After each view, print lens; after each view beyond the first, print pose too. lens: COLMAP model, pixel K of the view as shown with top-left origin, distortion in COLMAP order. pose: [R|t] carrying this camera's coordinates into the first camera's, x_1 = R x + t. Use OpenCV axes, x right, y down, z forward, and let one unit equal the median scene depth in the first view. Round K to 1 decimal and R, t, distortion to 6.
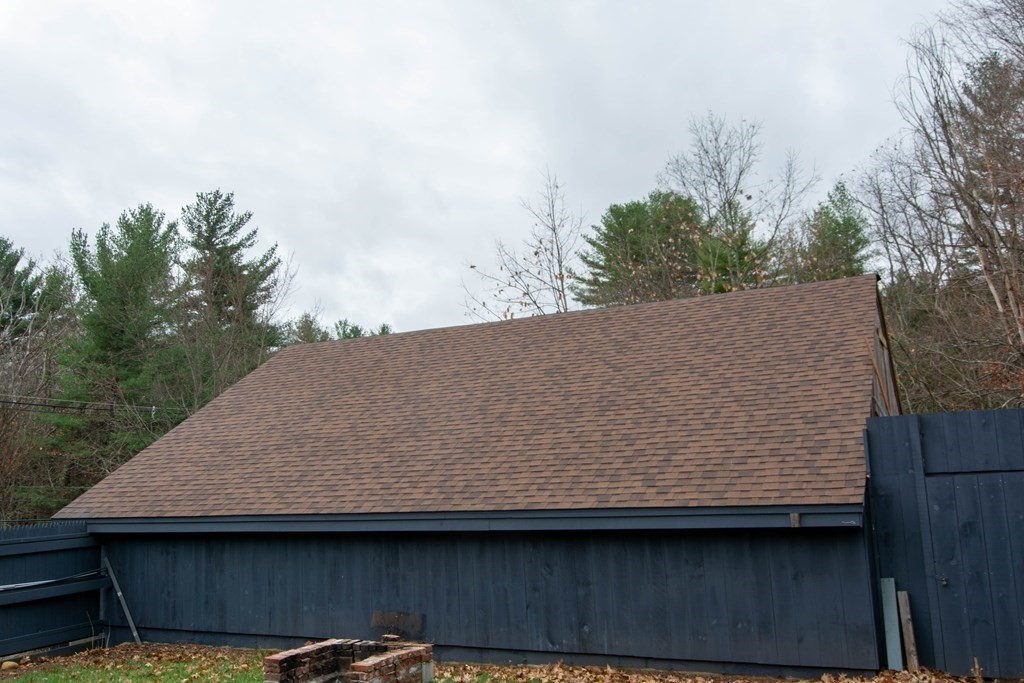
lens RADIAL K [[893.4, 0, 512.0], [0, 893.4, 341.5], [0, 0, 1]] dist [0.008834, -0.004943]
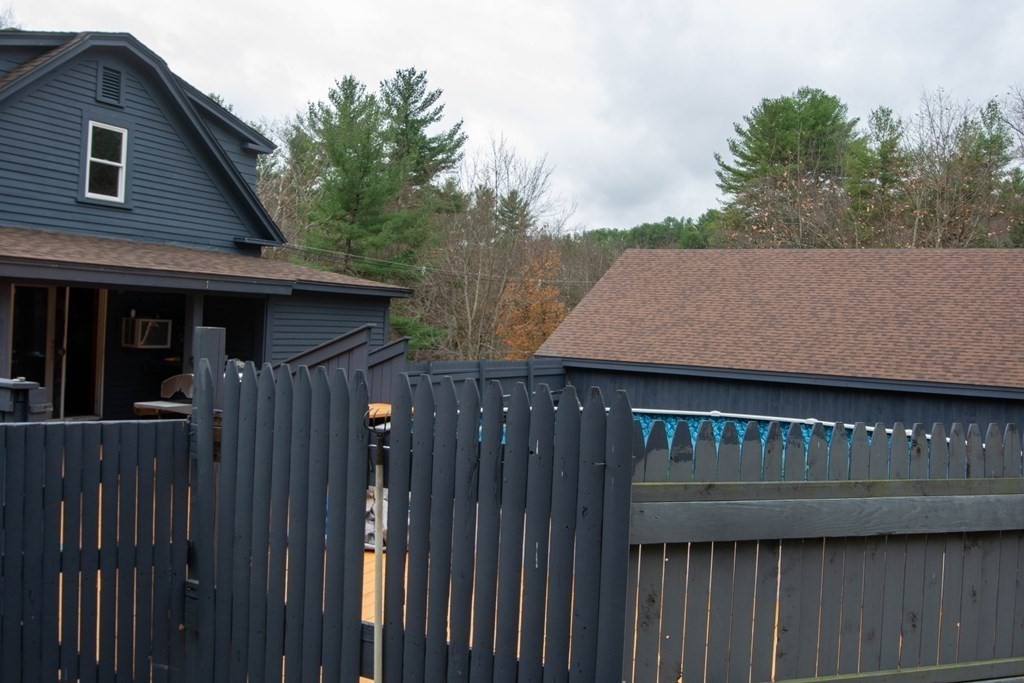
lens RADIAL K [[859.4, 0, 512.0], [0, 859.4, 341.5], [0, 0, 1]] dist [-0.012964, -0.019091]
pose [[0.991166, 0.088968, -0.098358, -0.076443], [-0.072200, 0.984056, 0.162543, -0.016253], [0.111251, -0.154006, 0.981787, -0.110445]]
